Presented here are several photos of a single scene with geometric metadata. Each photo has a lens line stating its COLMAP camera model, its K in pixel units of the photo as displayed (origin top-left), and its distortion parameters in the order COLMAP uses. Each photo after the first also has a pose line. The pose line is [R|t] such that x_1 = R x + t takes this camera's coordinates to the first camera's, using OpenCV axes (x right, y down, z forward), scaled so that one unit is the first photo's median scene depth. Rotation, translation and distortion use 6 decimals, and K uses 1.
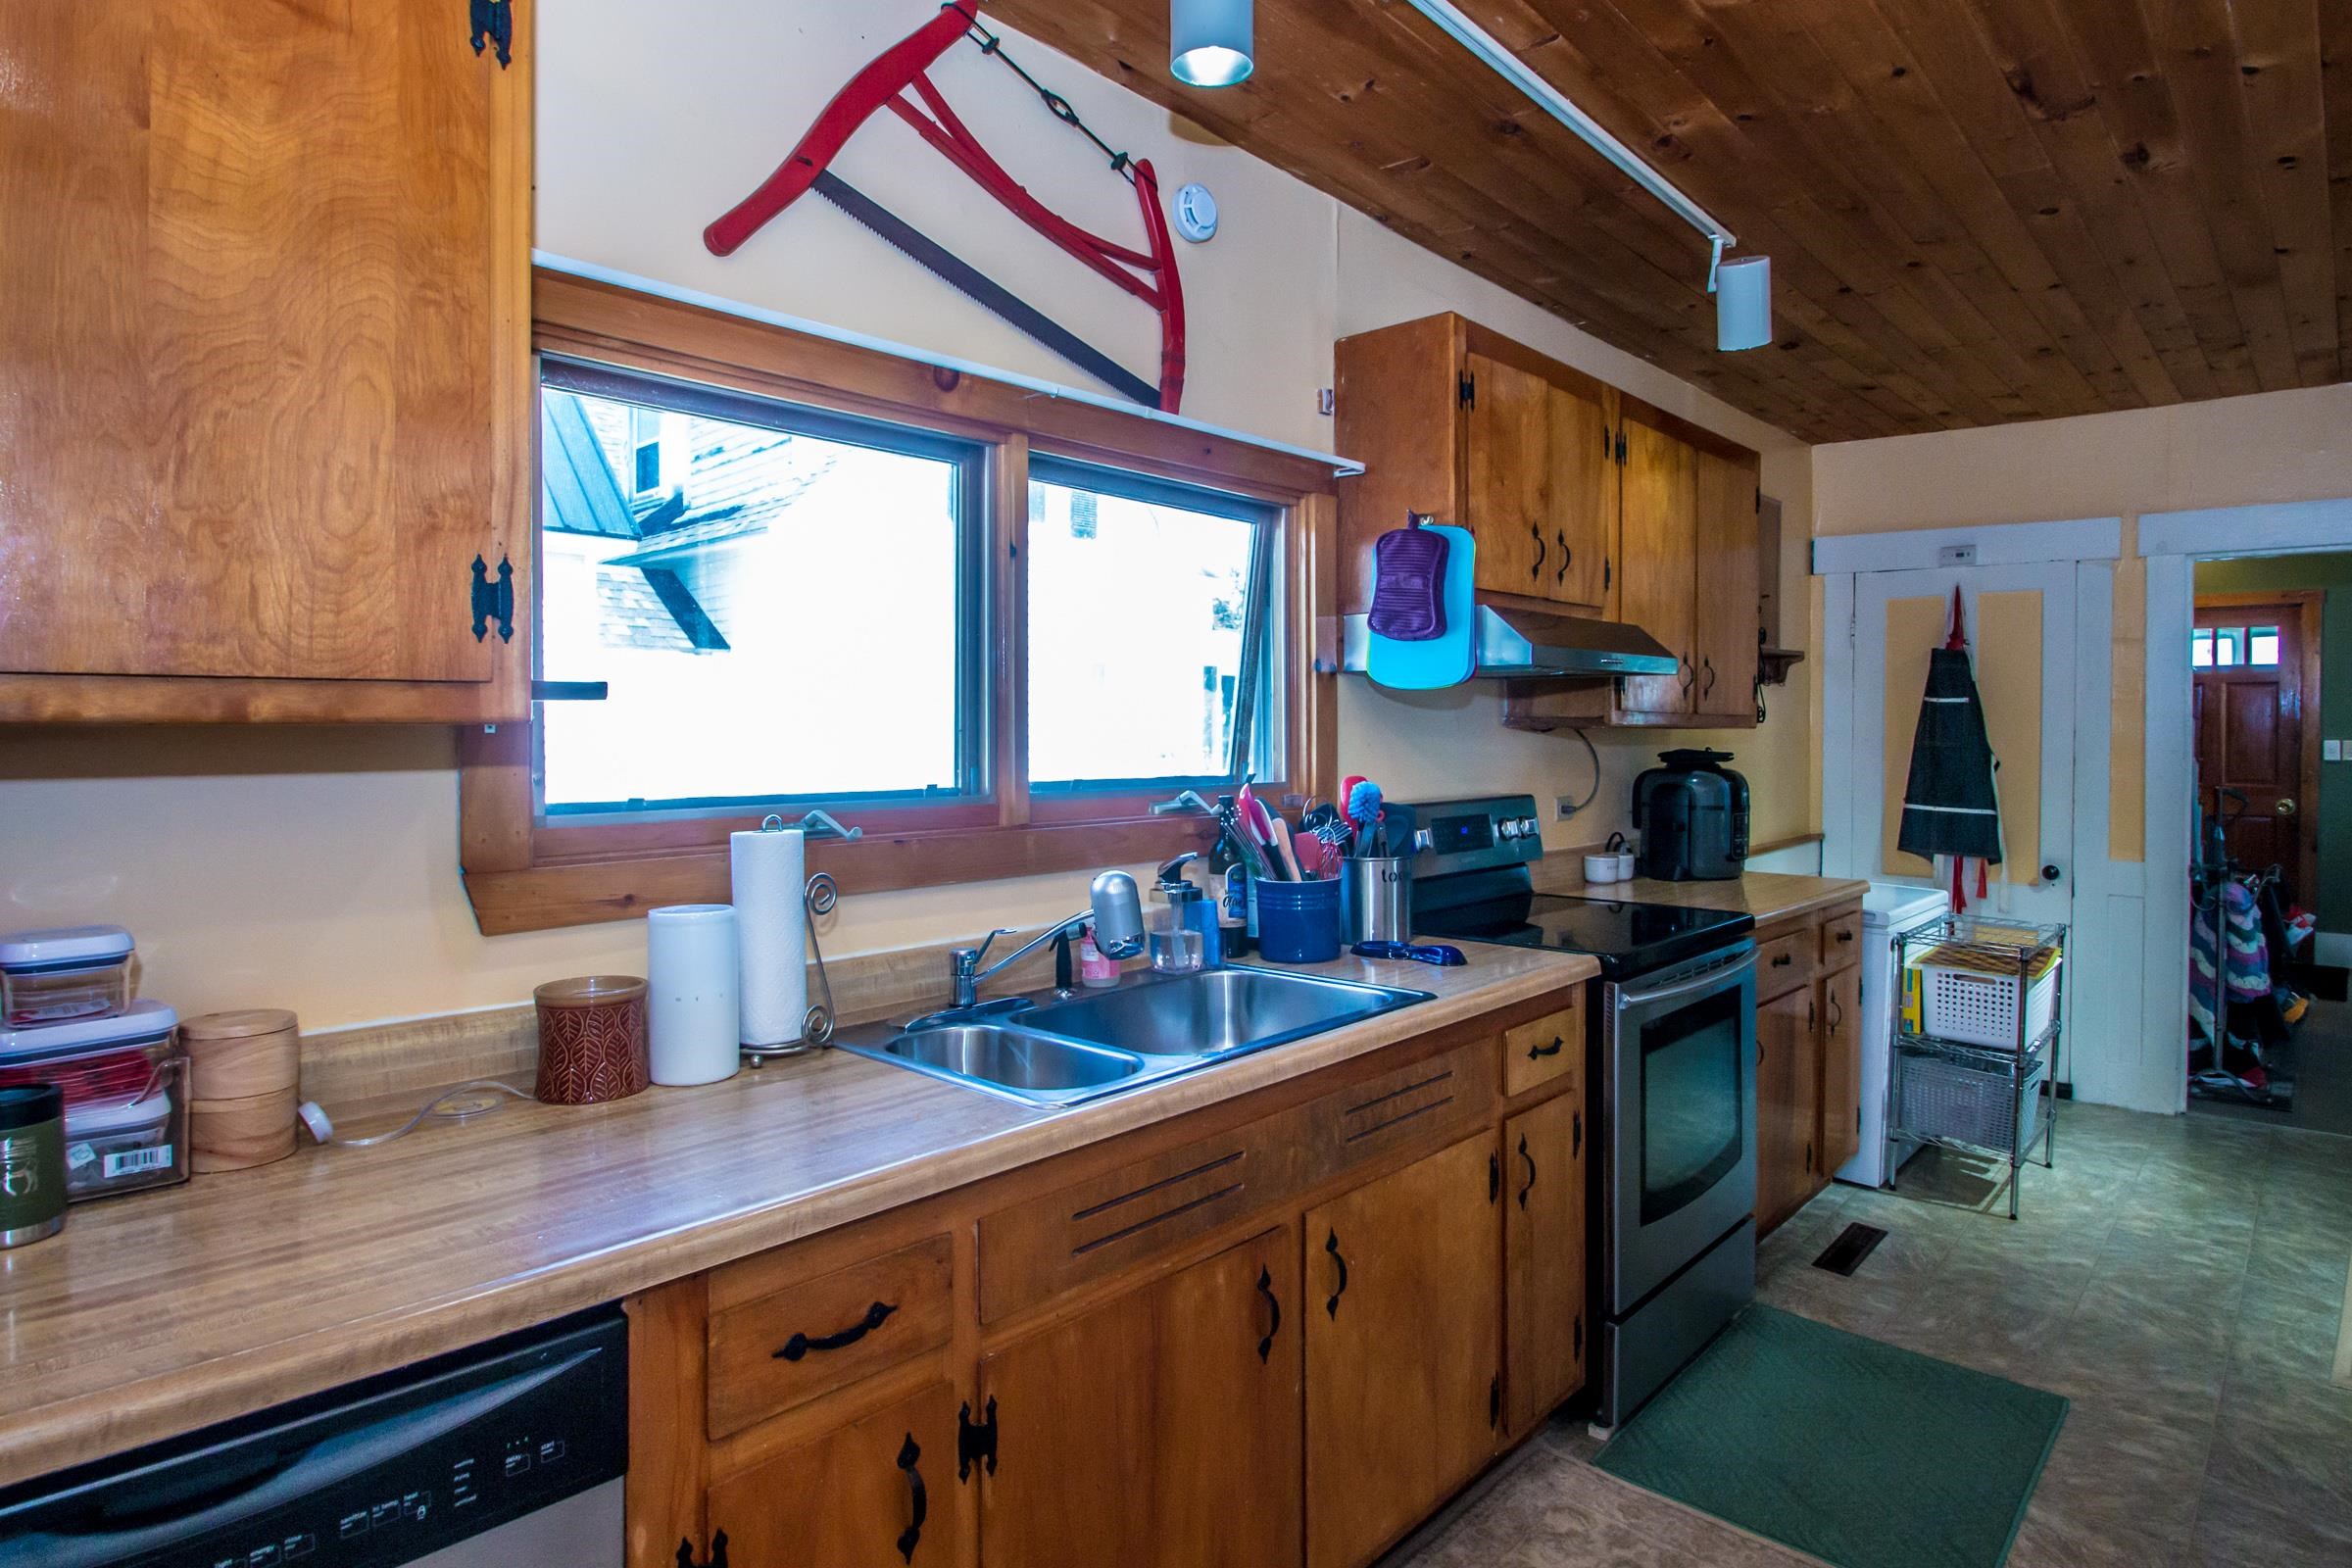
lens RADIAL K [[1236.7, 0, 1222.3], [0, 1236.7, 733.9], [0, 0, 1]] dist [-0.018839, -0.005746]
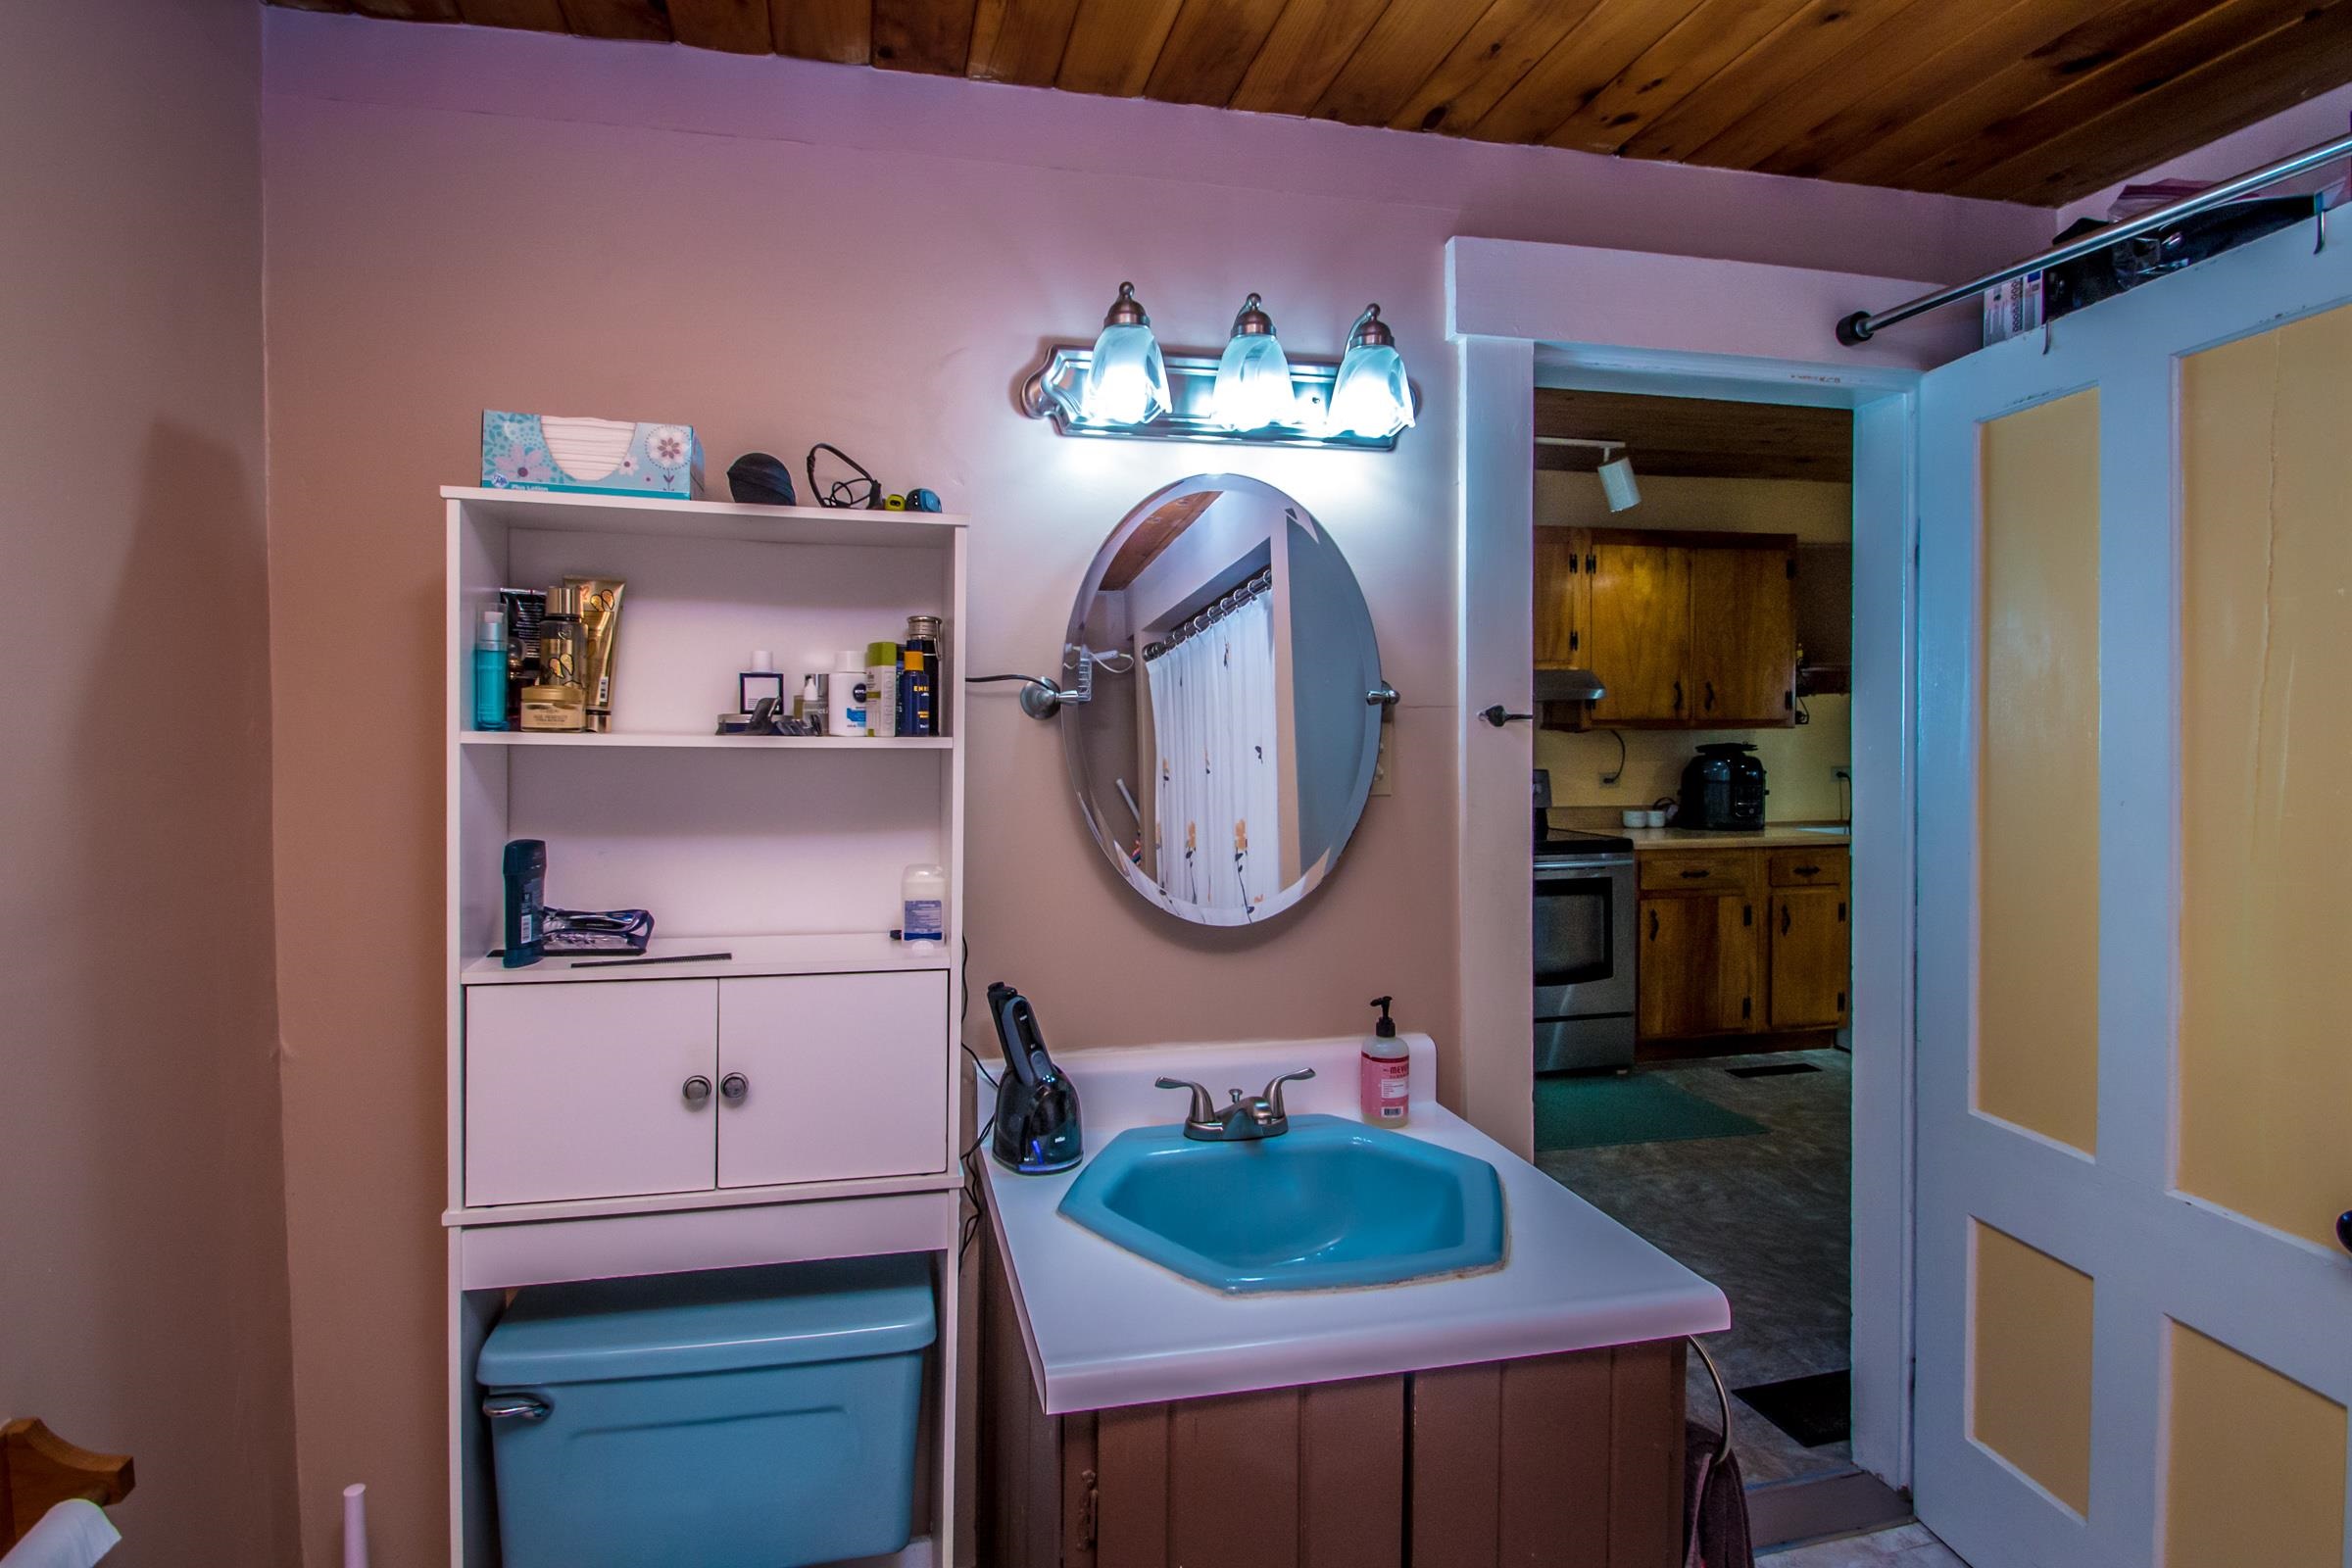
lens RADIAL K [[1125.4, 0, 1119.2], [0, 1125.4, 736.6], [0, 0, 1]] dist [0.000405, -0.000710]
pose [[0.810124, -0.002541, -0.586253, 1.123134], [0.005529, 0.999979, 0.003306, -0.006428], [0.586232, -0.005919, 0.810122, -0.994732]]
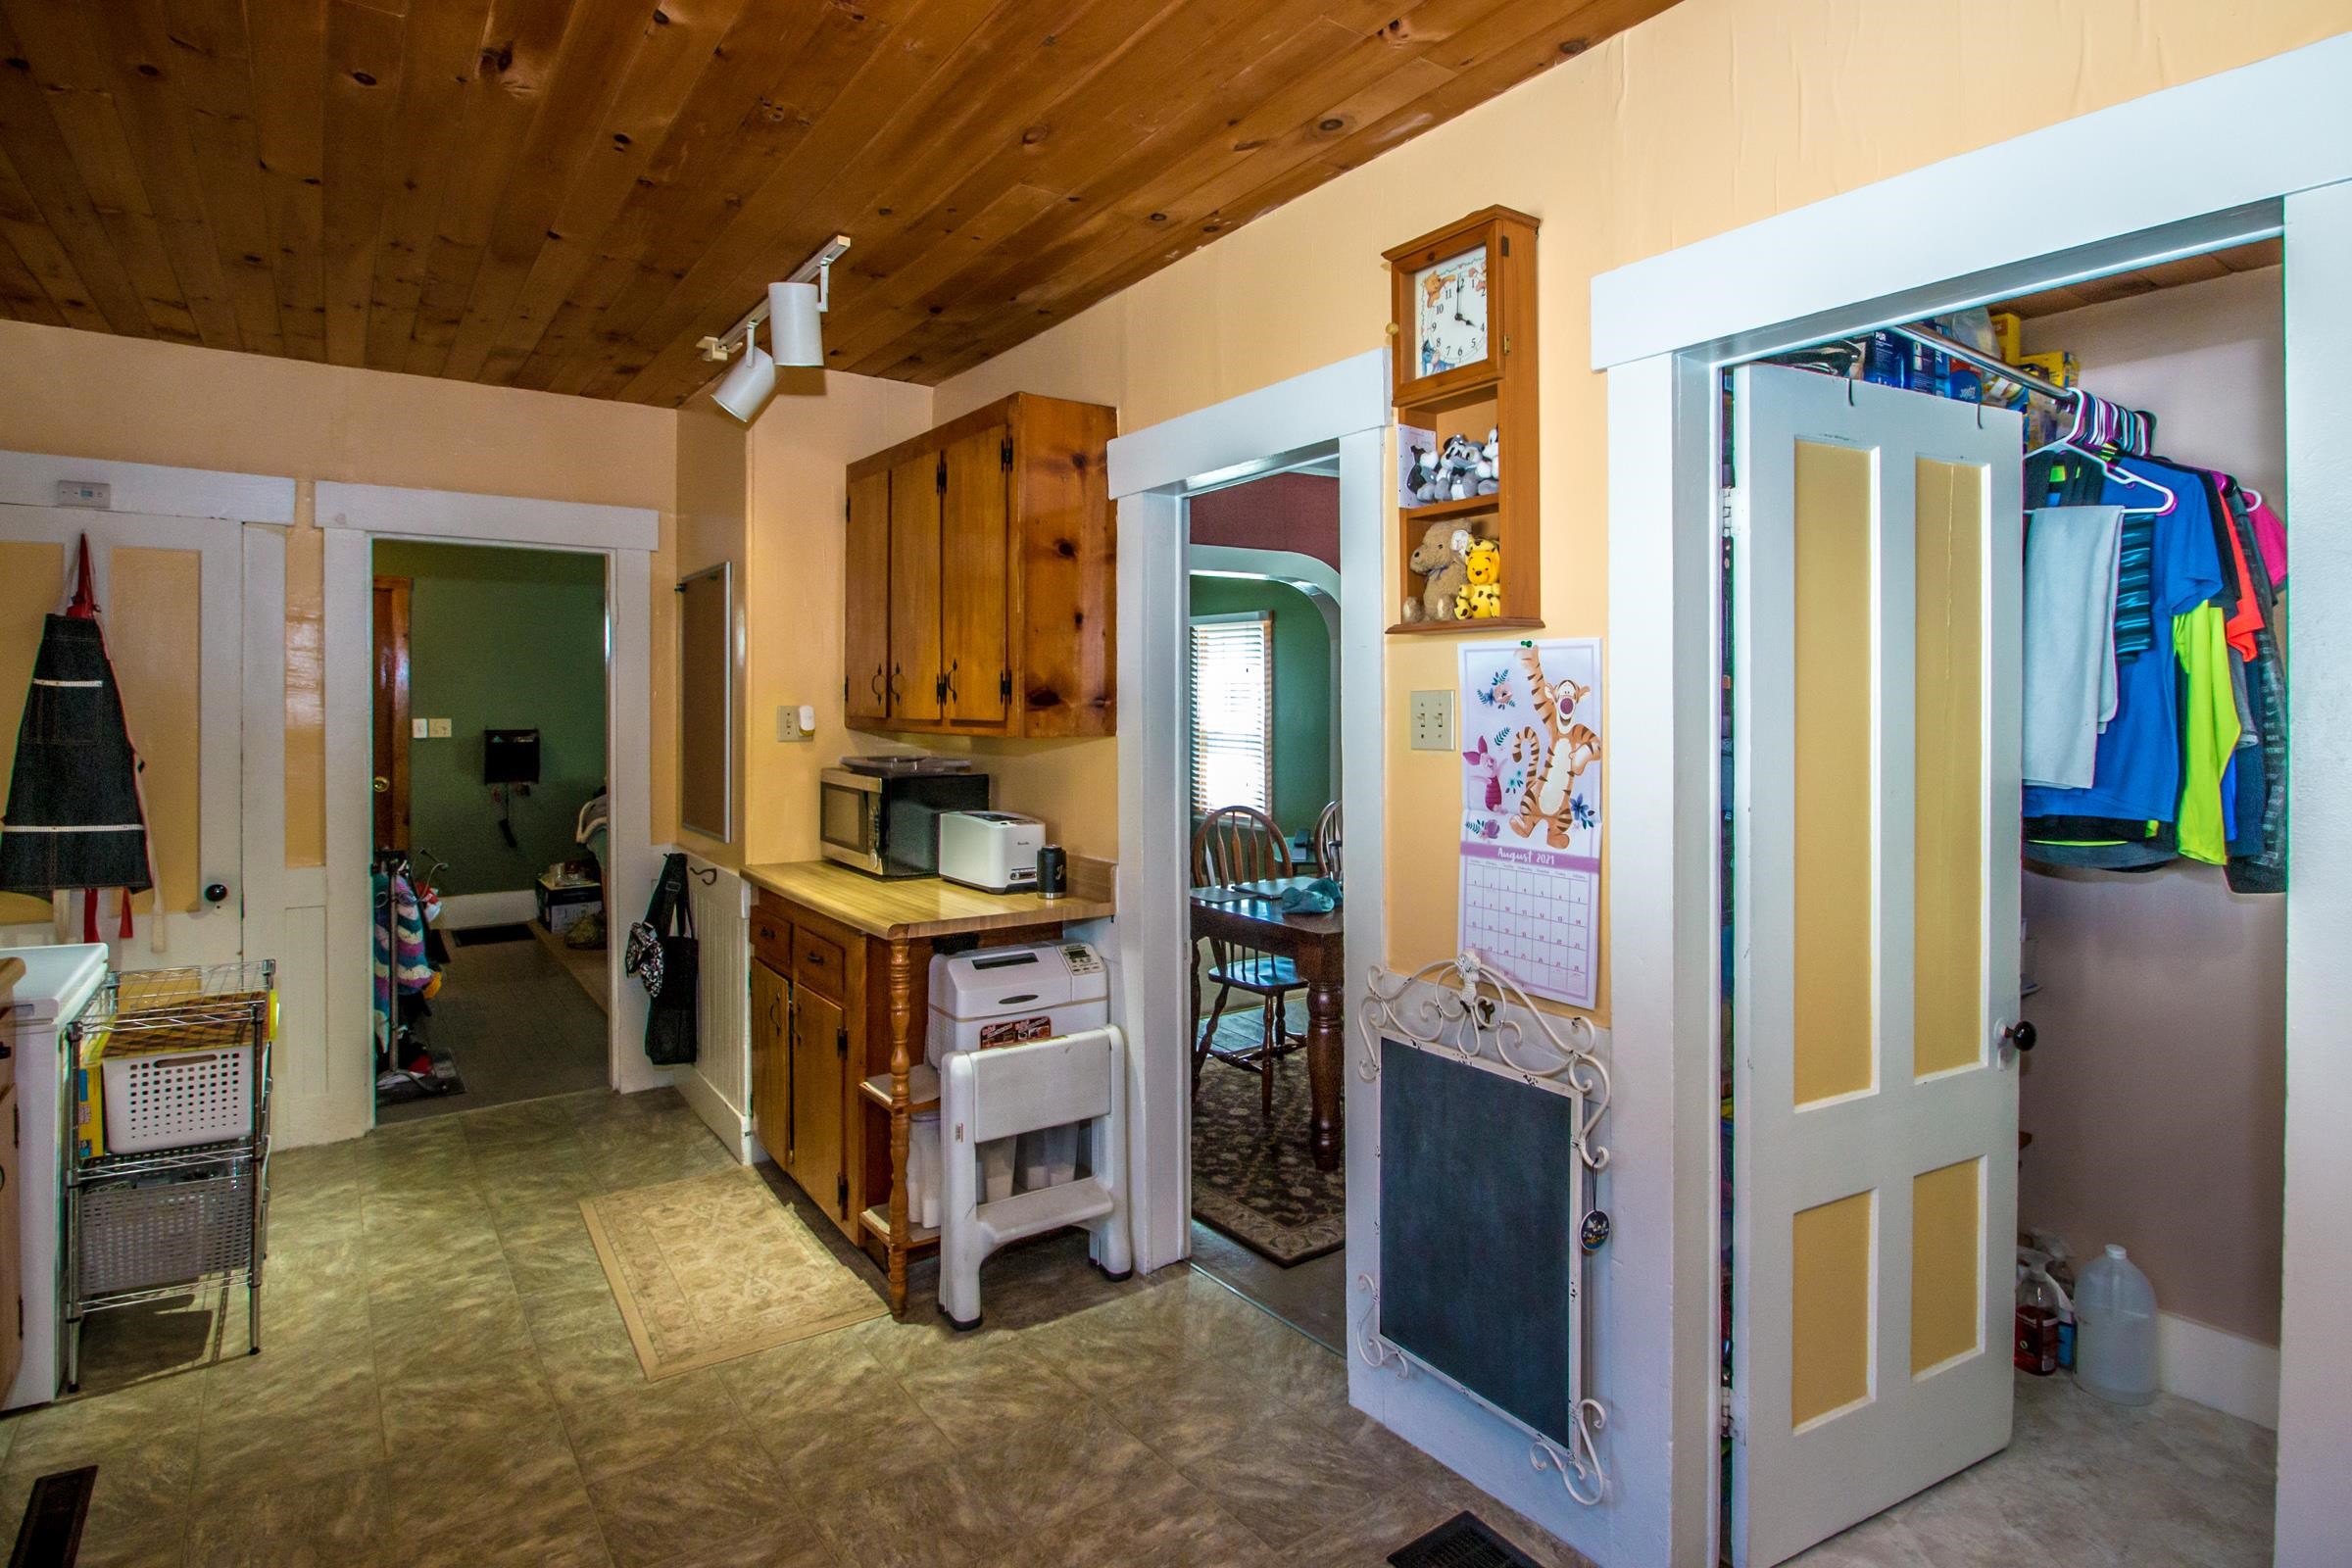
lens RADIAL K [[1236.7, 0, 1229.4], [0, 1236.7, 694.4], [0, 0, 1]] dist [-0.018839, -0.005746]
pose [[0.210370, 0.000895, 0.977621, 0.019119], [0.010833, 0.999936, -0.003246, -0.014772], [-0.977562, 0.011274, 0.210347, 0.202075]]
